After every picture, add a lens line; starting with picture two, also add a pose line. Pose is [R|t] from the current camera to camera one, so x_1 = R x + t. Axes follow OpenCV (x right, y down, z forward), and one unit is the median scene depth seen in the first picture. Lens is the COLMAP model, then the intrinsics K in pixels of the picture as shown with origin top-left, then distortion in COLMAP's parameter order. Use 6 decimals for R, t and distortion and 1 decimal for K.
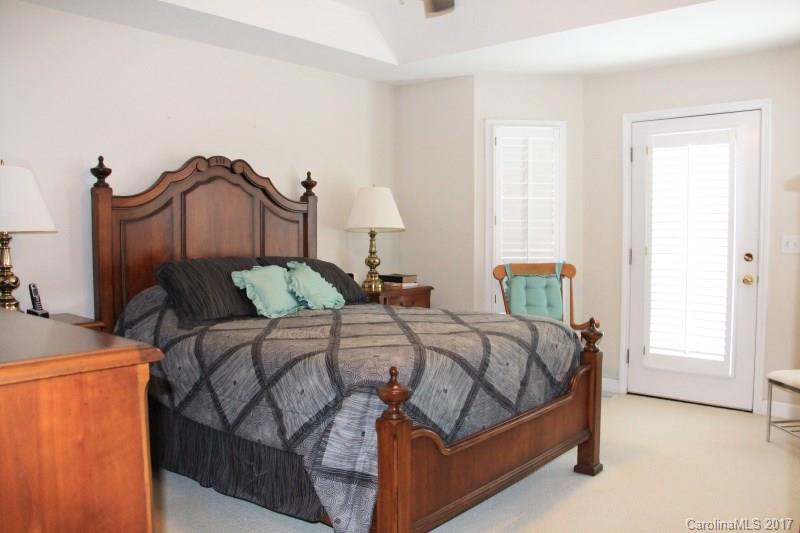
lens RADIAL K [[658.3, 0, 402.3], [0, 658.3, 268.3], [0, 0, 1]] dist [-0.168446, 0.140444]
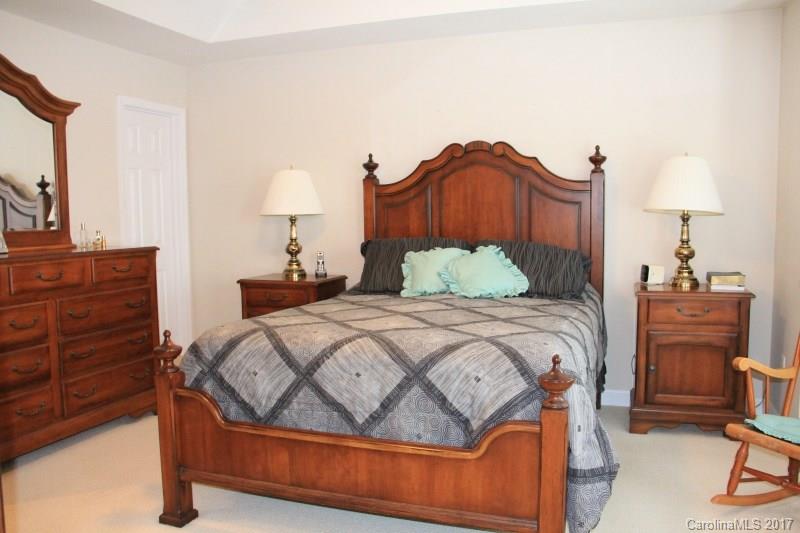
lens RADIAL K [[658.3, 0, 402.3], [0, 658.3, 268.3], [0, 0, 1]] dist [-0.168446, 0.140444]
pose [[0.357309, 0.081083, -0.930460, 0.688494], [-0.044230, 0.996576, 0.069860, -0.038605], [0.932938, 0.016193, 0.359672, 0.529707]]
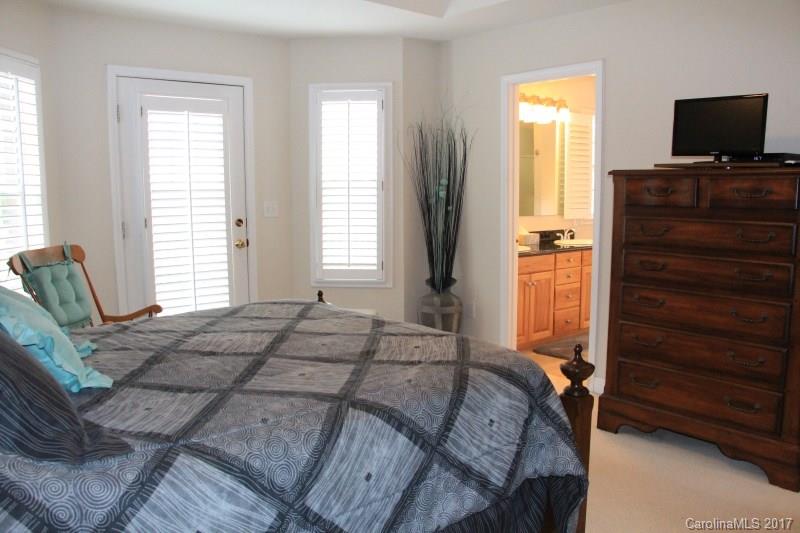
lens RADIAL K [[658.3, 0, 402.3], [0, 658.3, 268.3], [0, 0, 1]] dist [-0.168446, 0.140444]
pose [[0.149453, -0.116365, 0.981898, -0.550491], [0.059386, 0.992314, 0.108561, -0.048042], [-0.986984, 0.042086, 0.155215, 0.600571]]
